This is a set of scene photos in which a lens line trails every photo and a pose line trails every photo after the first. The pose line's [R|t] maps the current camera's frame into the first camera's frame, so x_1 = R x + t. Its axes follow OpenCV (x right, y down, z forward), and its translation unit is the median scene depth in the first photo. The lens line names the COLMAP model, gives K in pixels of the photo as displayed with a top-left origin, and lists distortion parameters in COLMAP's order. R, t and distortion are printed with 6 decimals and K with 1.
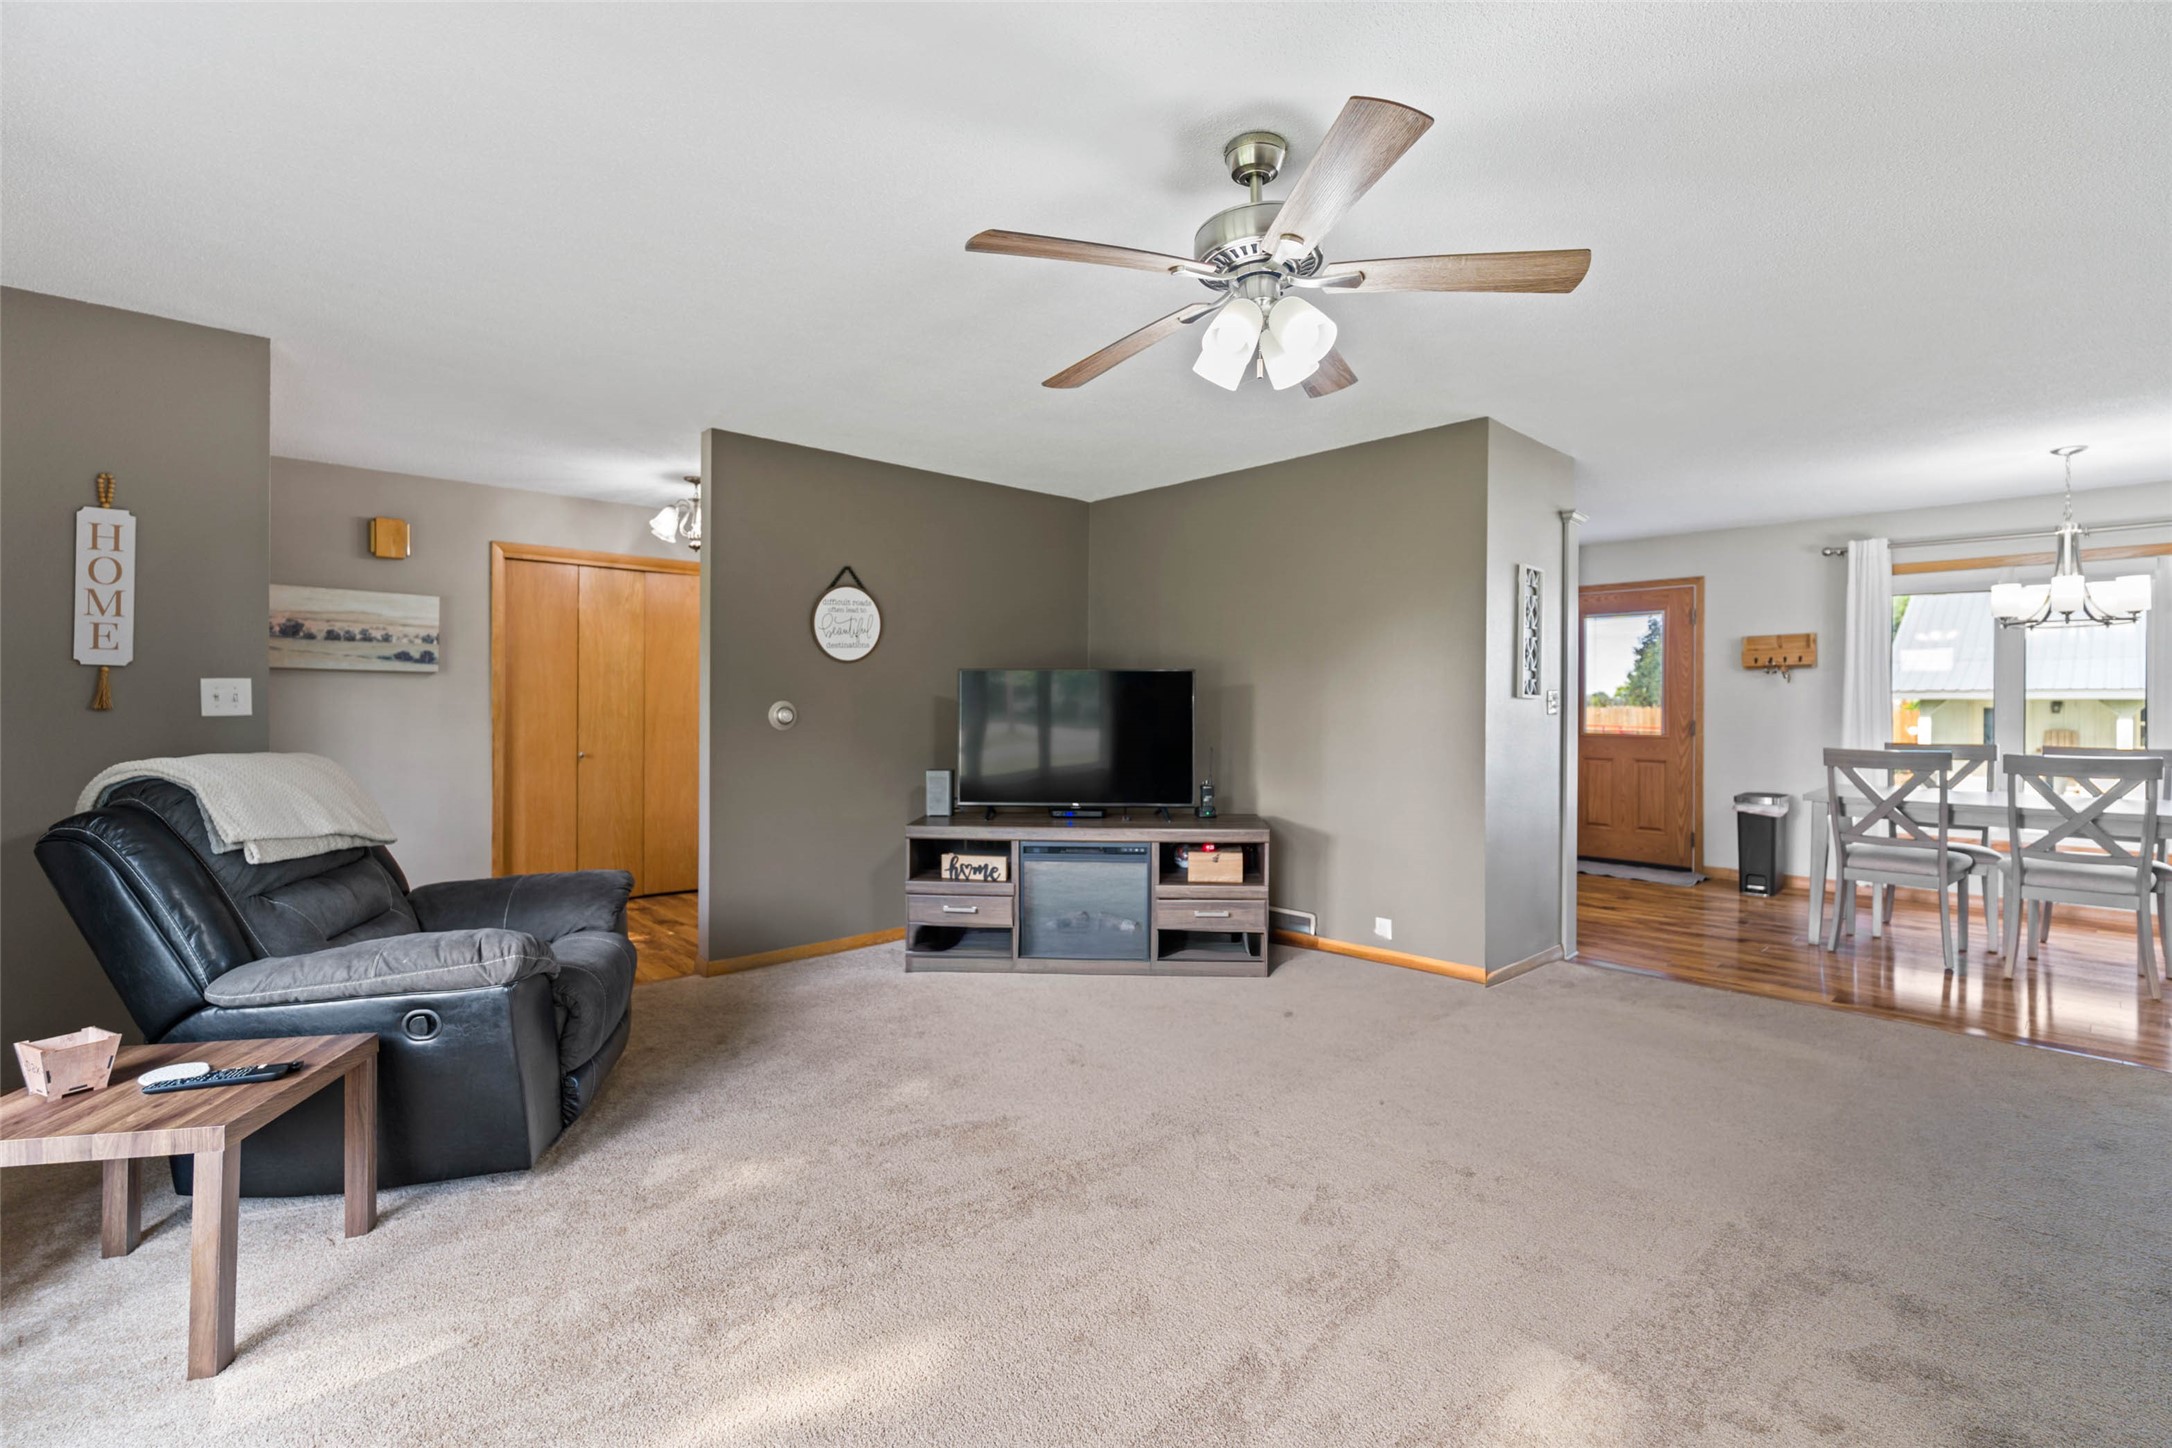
lens RADIAL K [[955.0, 0, 1089.0], [0, 955.0, 706.4], [0, 0, 1]] dist [-0.005863, 0.000603]
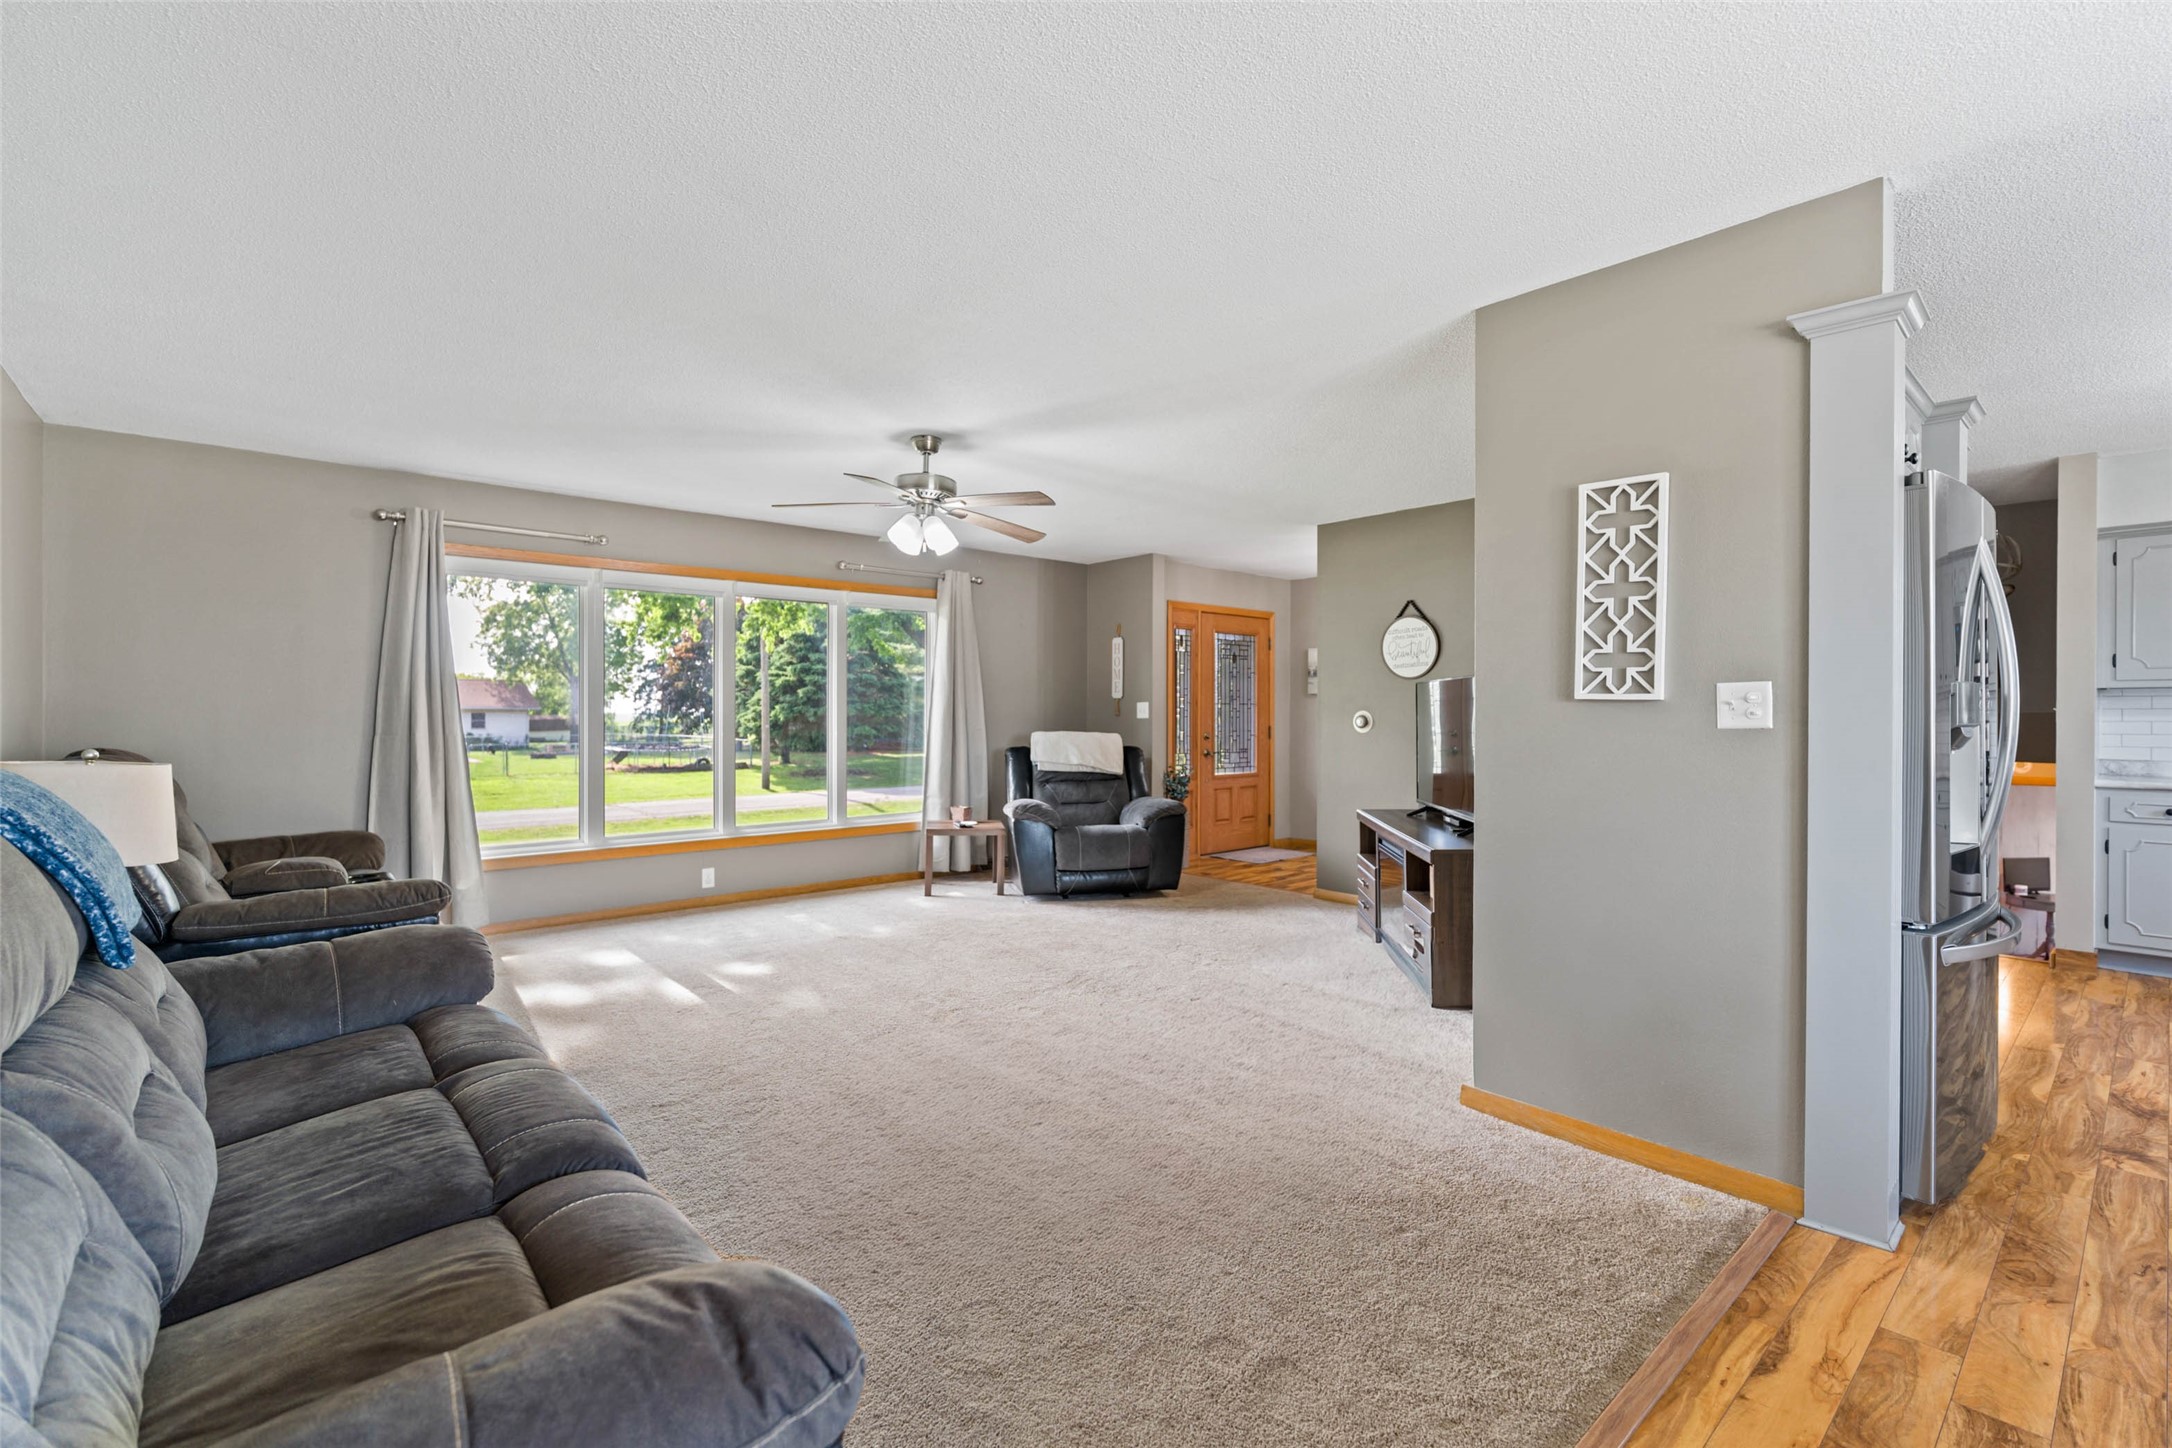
lens RADIAL K [[955.0, 0, 1087.5], [0, 955.0, 721.6], [0, 0, 1]] dist [-0.005863, 0.000603]
pose [[-0.035863, 0.005717, -0.999340, 0.738248], [-0.003161, 0.999978, 0.005834, 0.002070], [0.999352, 0.003368, -0.035844, 0.472068]]
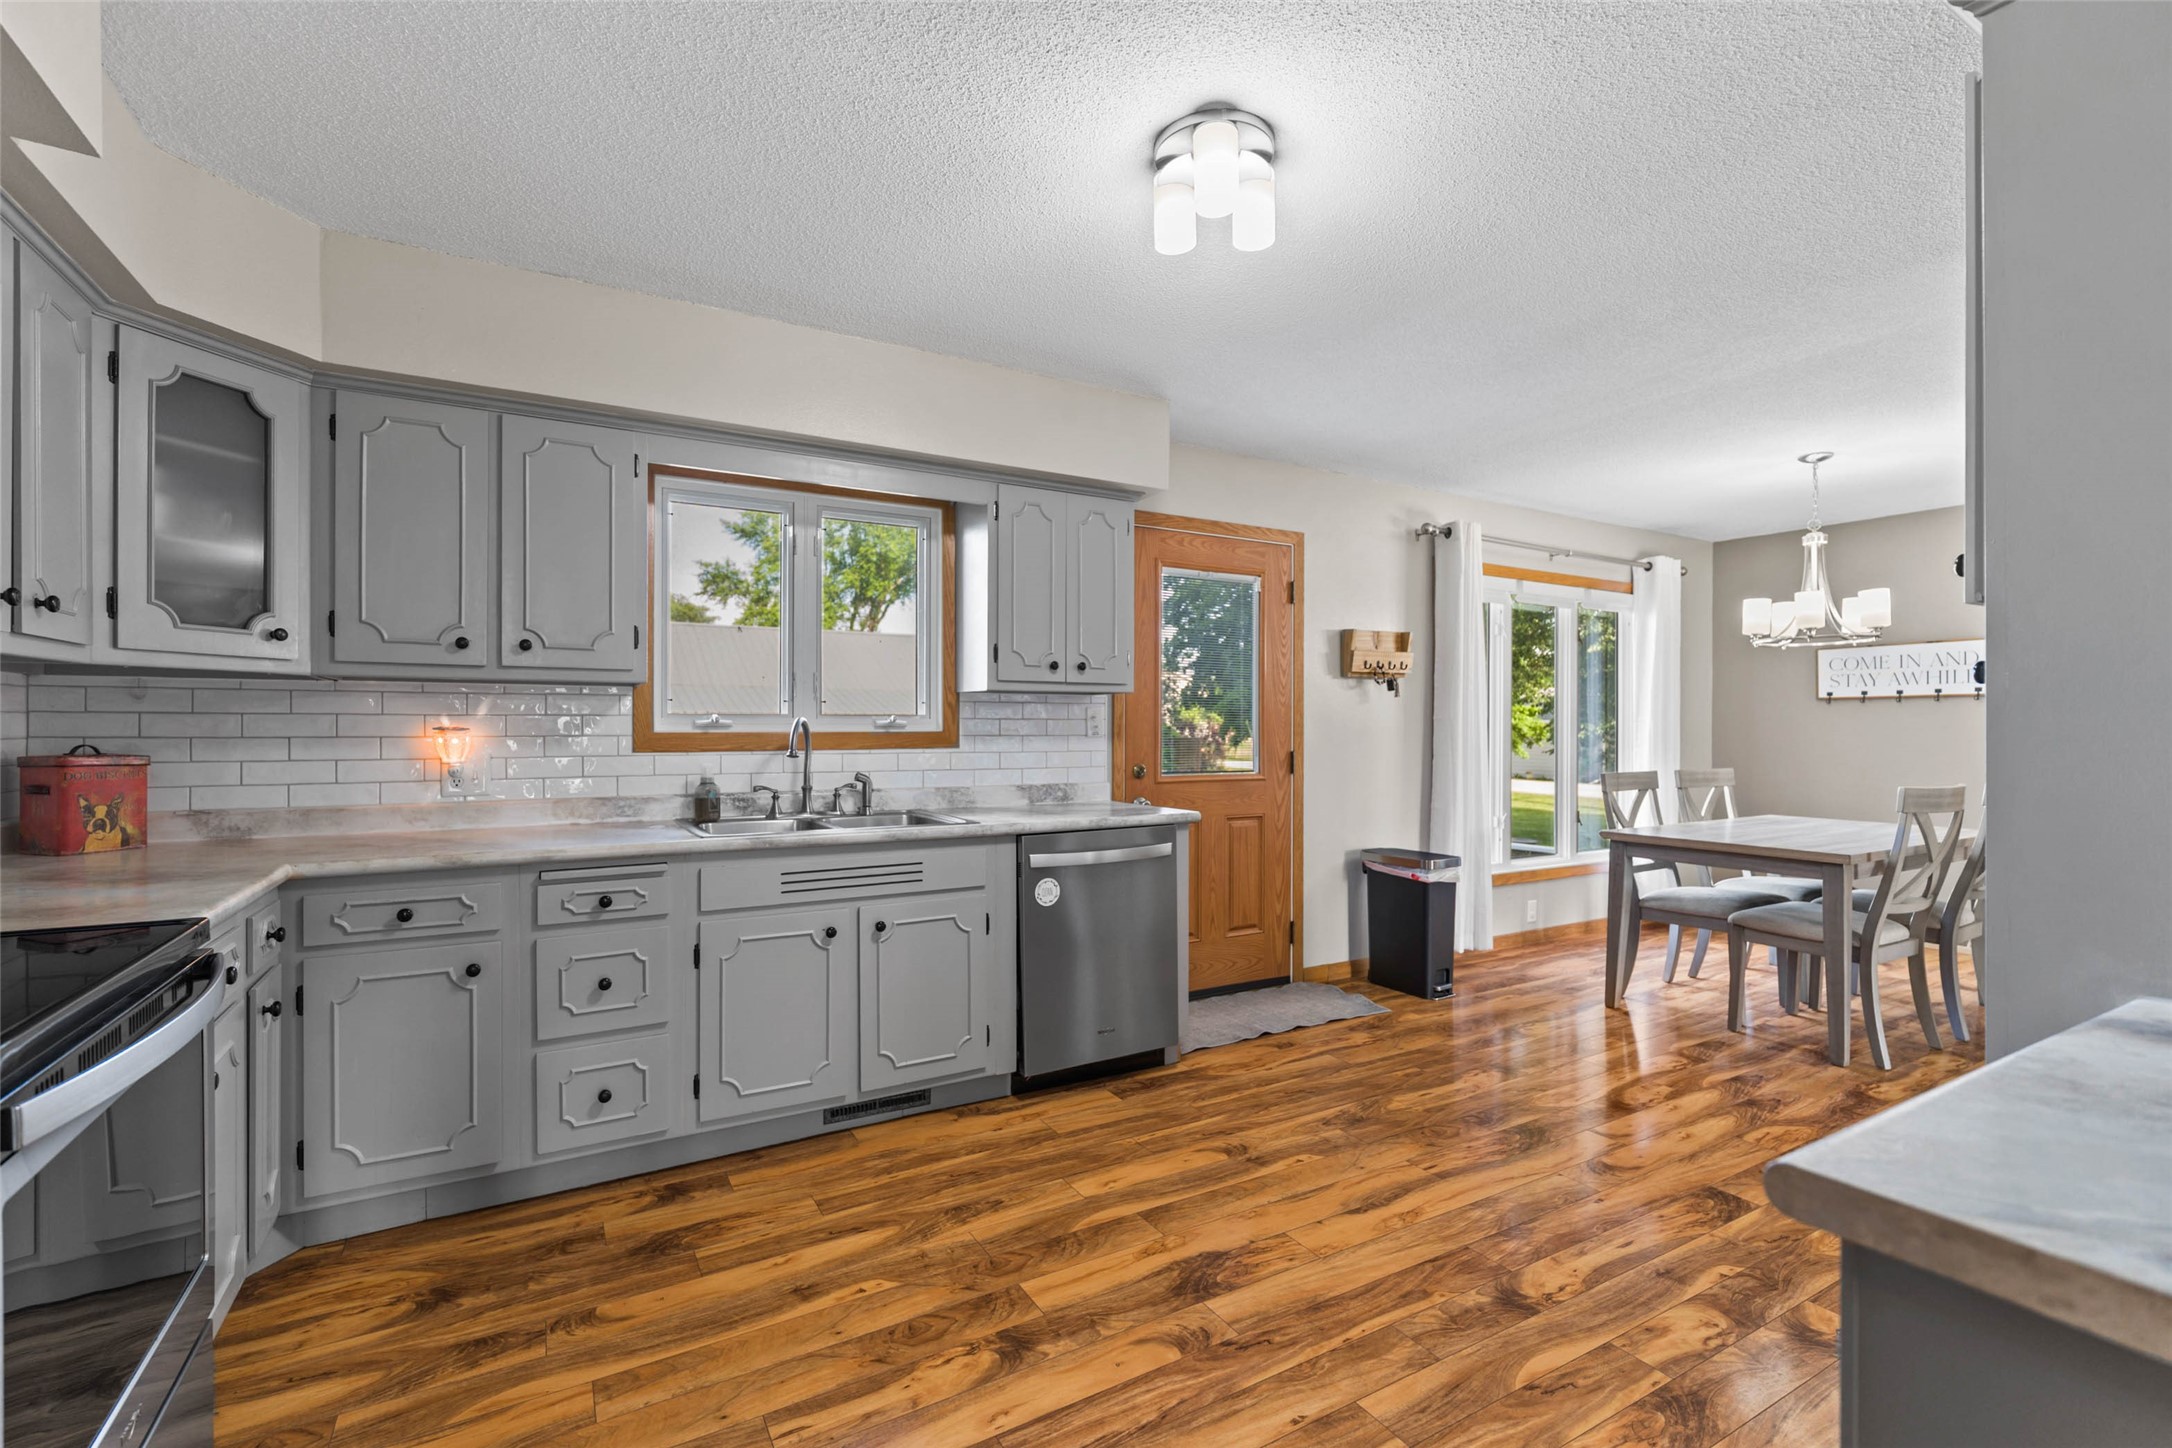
lens RADIAL K [[955.0, 0, 1084.9], [0, 955.0, 730.9], [0, 0, 1]] dist [-0.005863, 0.000603]
pose [[0.230227, -0.003806, 0.973129, -0.040267], [0.001464, 0.999993, 0.003565, -0.001434], [-0.973136, 0.000604, 0.230231, 1.071180]]
